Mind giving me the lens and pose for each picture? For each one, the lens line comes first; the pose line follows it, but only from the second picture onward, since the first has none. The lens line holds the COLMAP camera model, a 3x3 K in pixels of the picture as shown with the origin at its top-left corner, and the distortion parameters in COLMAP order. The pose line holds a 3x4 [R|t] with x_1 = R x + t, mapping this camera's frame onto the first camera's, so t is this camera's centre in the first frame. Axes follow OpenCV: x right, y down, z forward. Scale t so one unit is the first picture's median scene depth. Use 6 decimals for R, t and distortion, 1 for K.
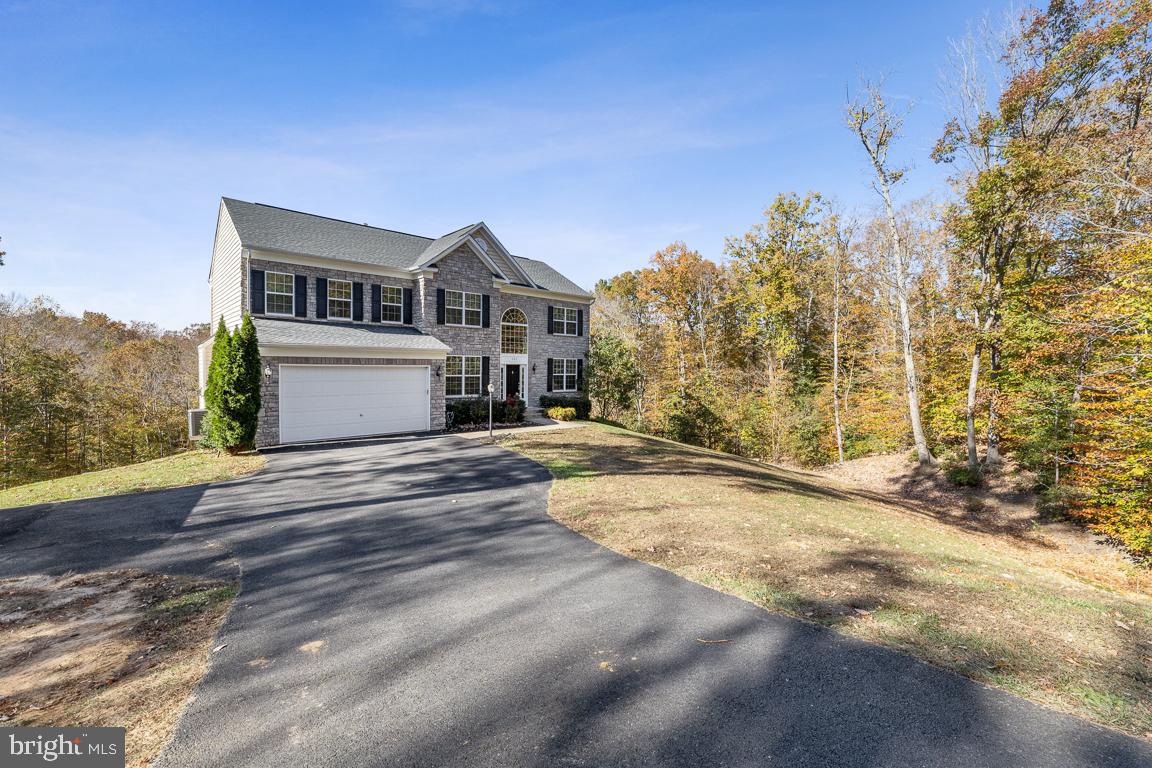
lens RADIAL K [[475.1, 0, 579.0], [0, 475.1, 380.2], [0, 0, 1]] dist [-0.000022, -0.000129]
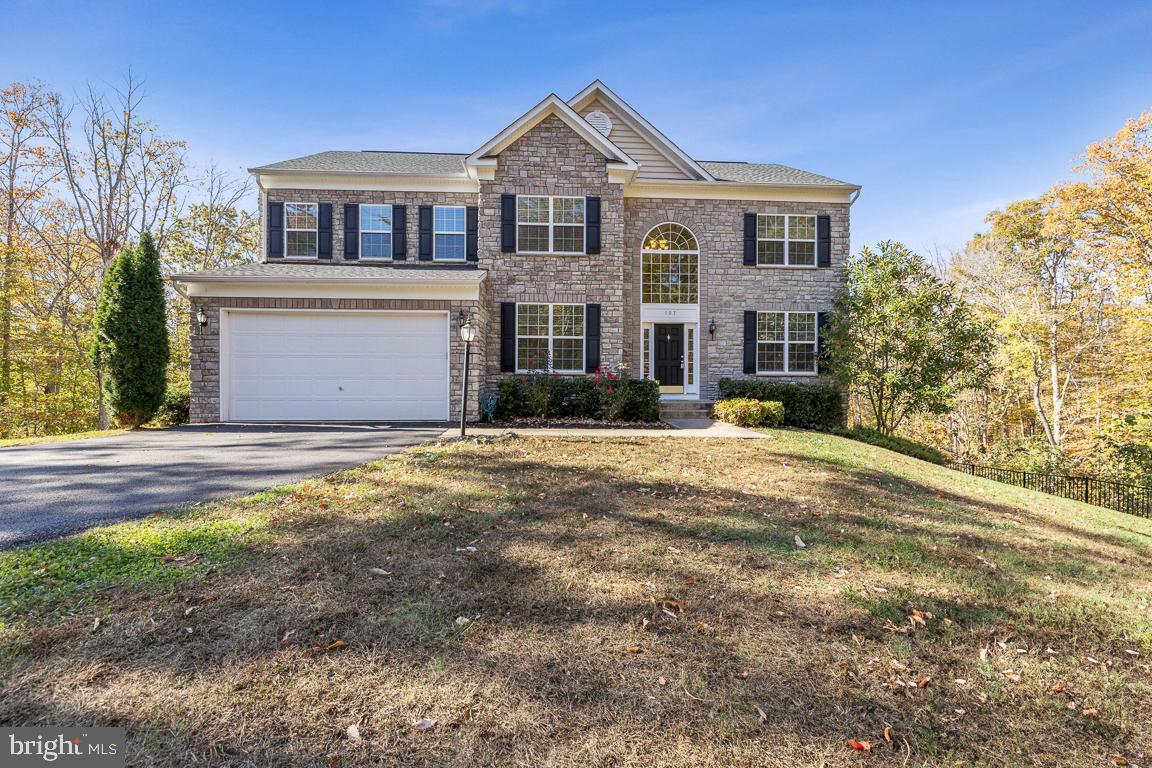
lens RADIAL K [[475.1, 0, 579.0], [0, 475.1, 380.2], [0, 0, 1]] dist [-0.000022, -0.000129]
pose [[0.766124, -0.009757, -0.642619, 0.156397], [-0.014368, 0.999375, -0.032303, 0.059997], [0.642532, 0.033982, 0.765505, 0.545363]]
